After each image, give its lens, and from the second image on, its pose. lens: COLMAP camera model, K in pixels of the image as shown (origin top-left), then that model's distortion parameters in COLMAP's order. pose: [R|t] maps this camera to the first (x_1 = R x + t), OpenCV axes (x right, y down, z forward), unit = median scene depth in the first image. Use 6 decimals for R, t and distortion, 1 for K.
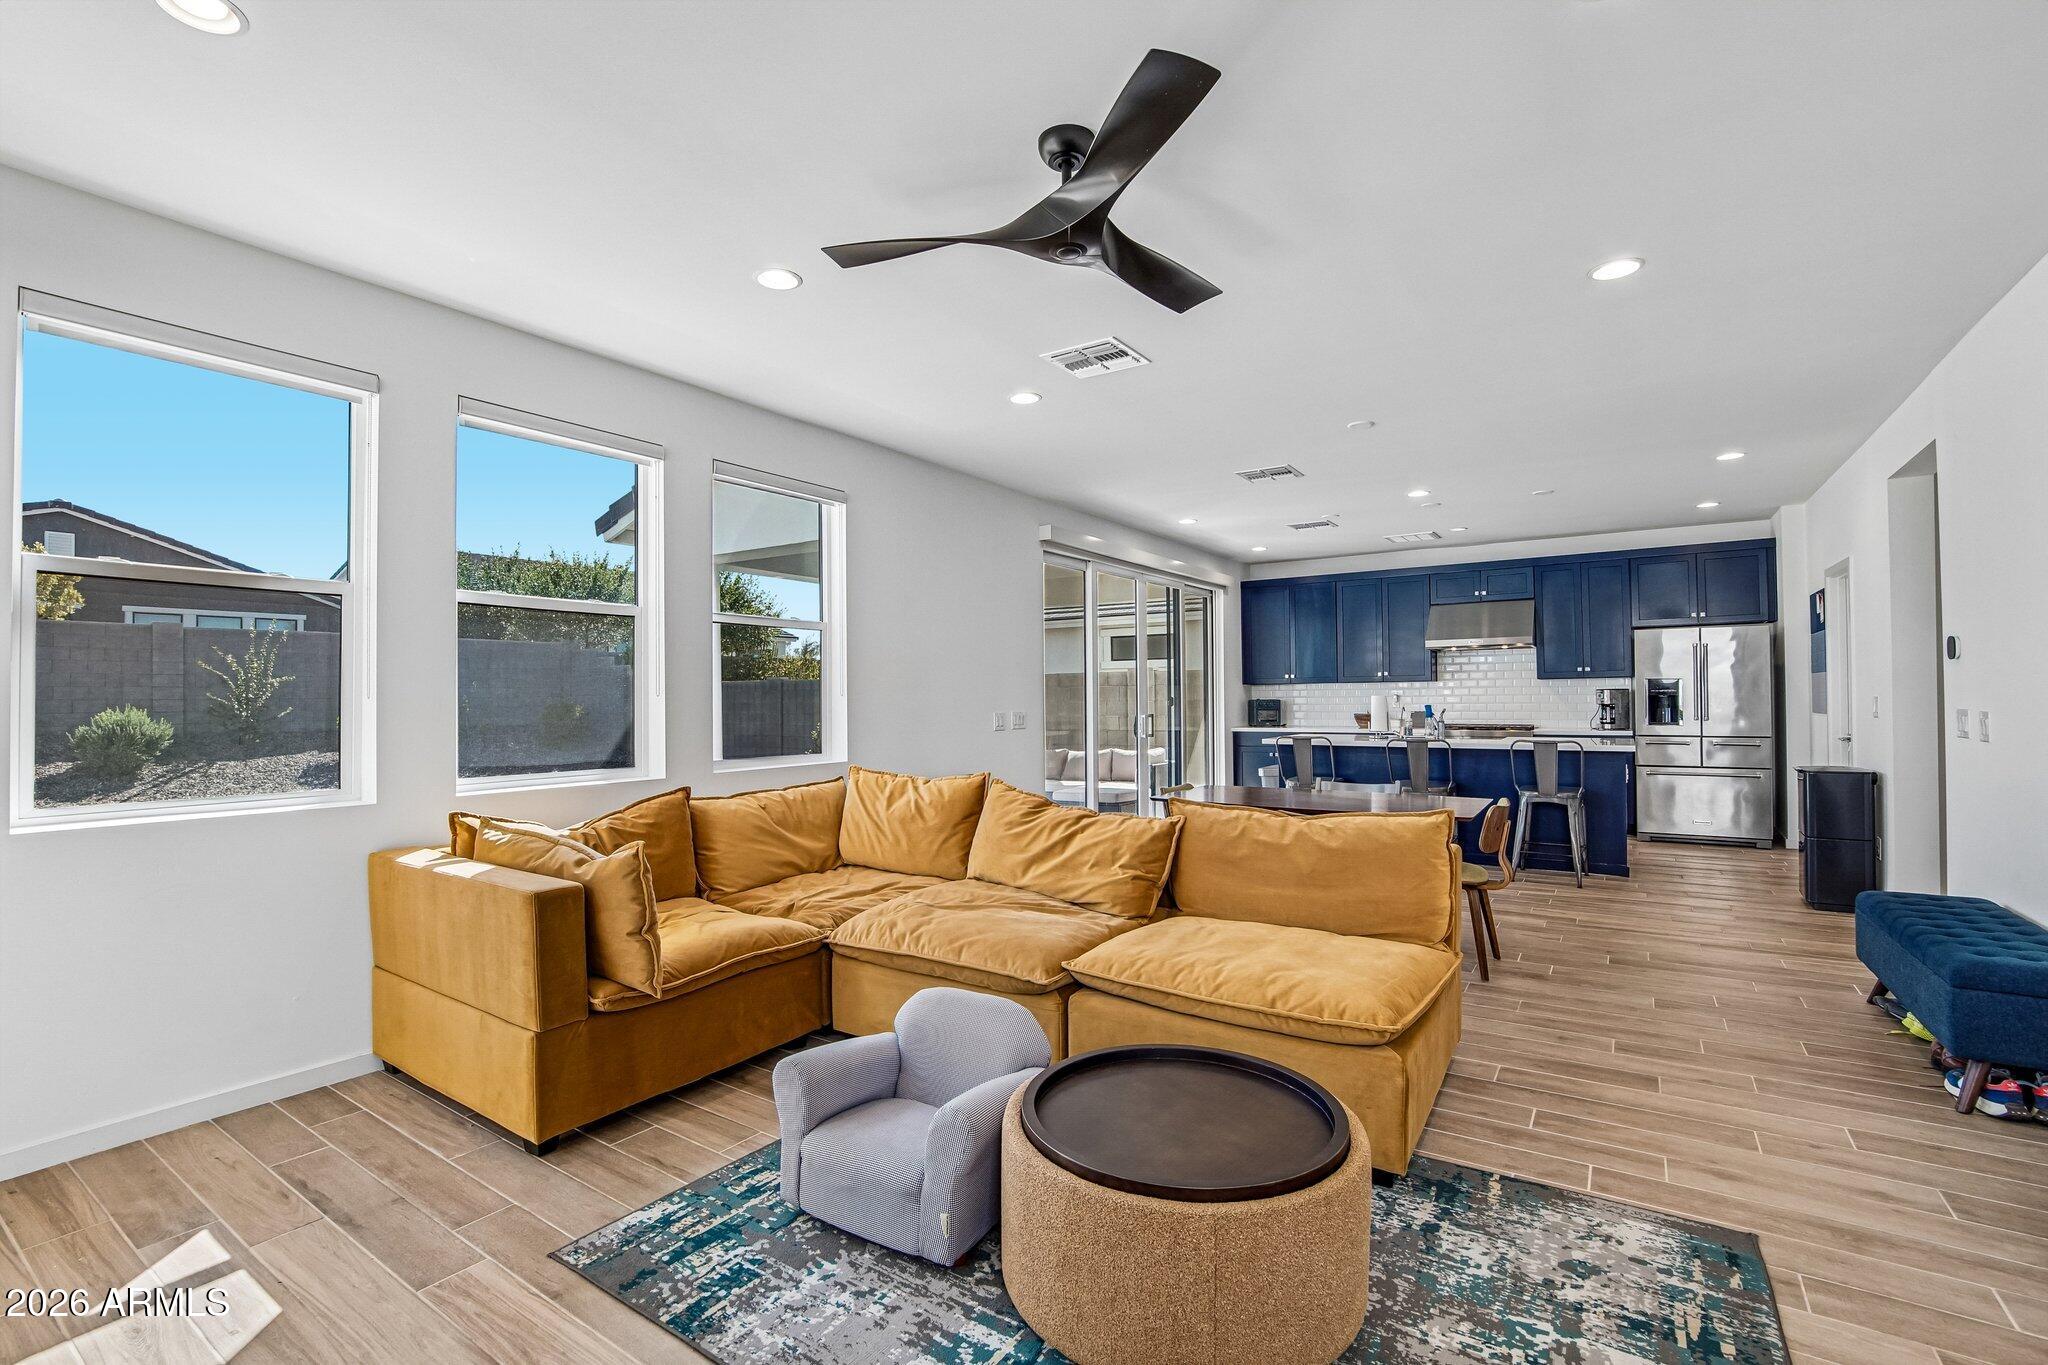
lens RADIAL K [[913.9, 0, 1012.7], [0, 913.9, 687.8], [0, 0, 1]] dist [-0.040918, 0.010117]
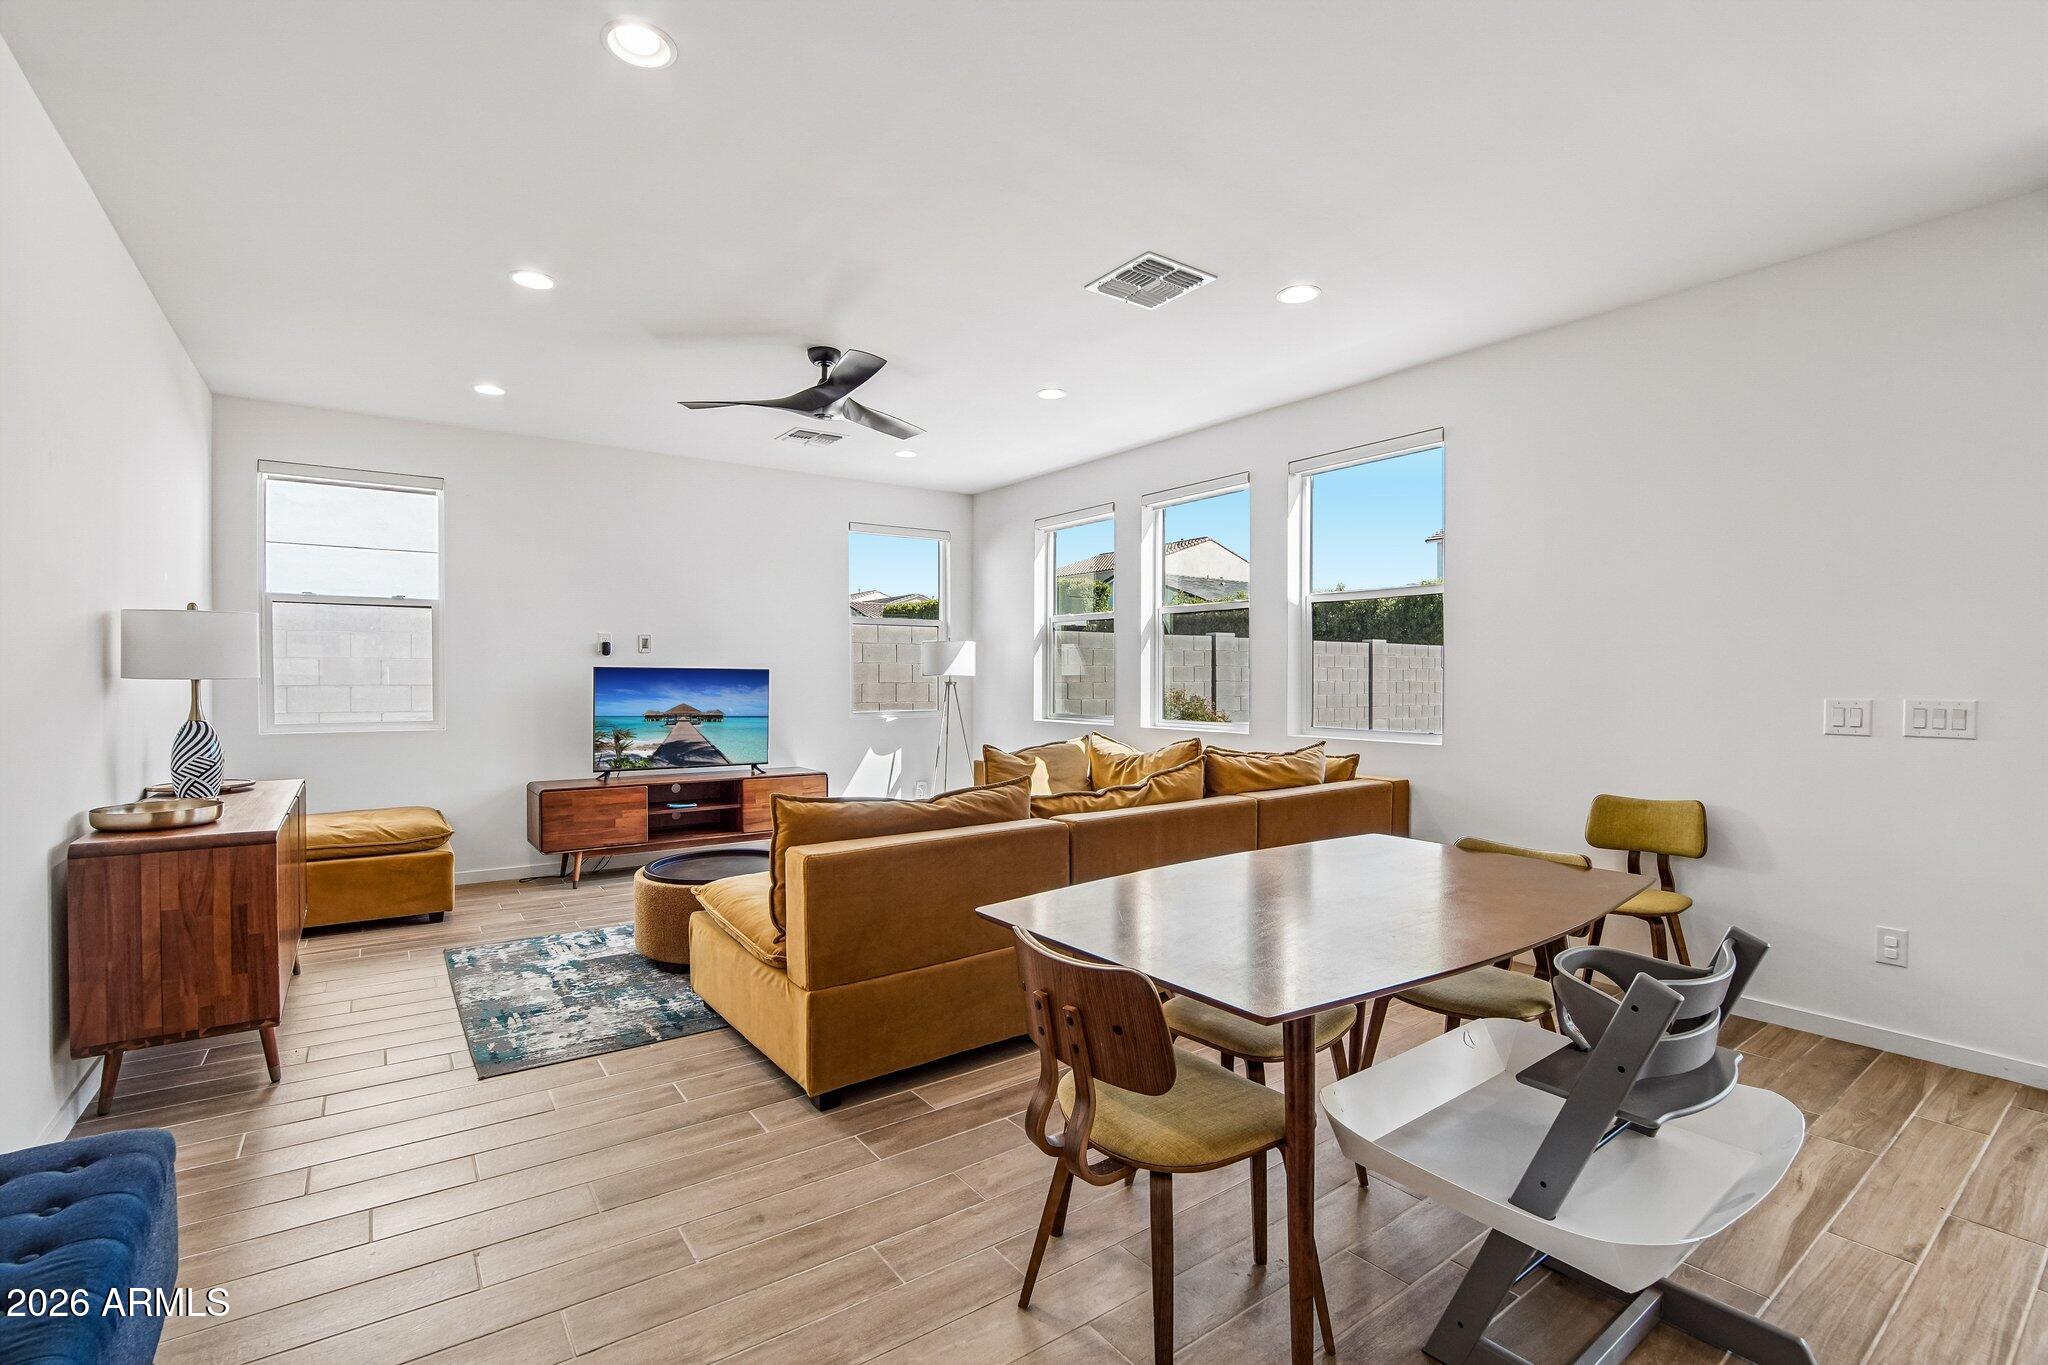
lens RADIAL K [[920.1, 0, 1013.1], [0, 920.1, 686.1], [0, 0, 1]] dist [-0.029837, -0.000150]
pose [[-0.349573, 0.017977, -0.936737, 1.264820], [0.012292, 0.999818, 0.014600, 0.014916], [0.936828, -0.006410, -0.349730, 1.546957]]
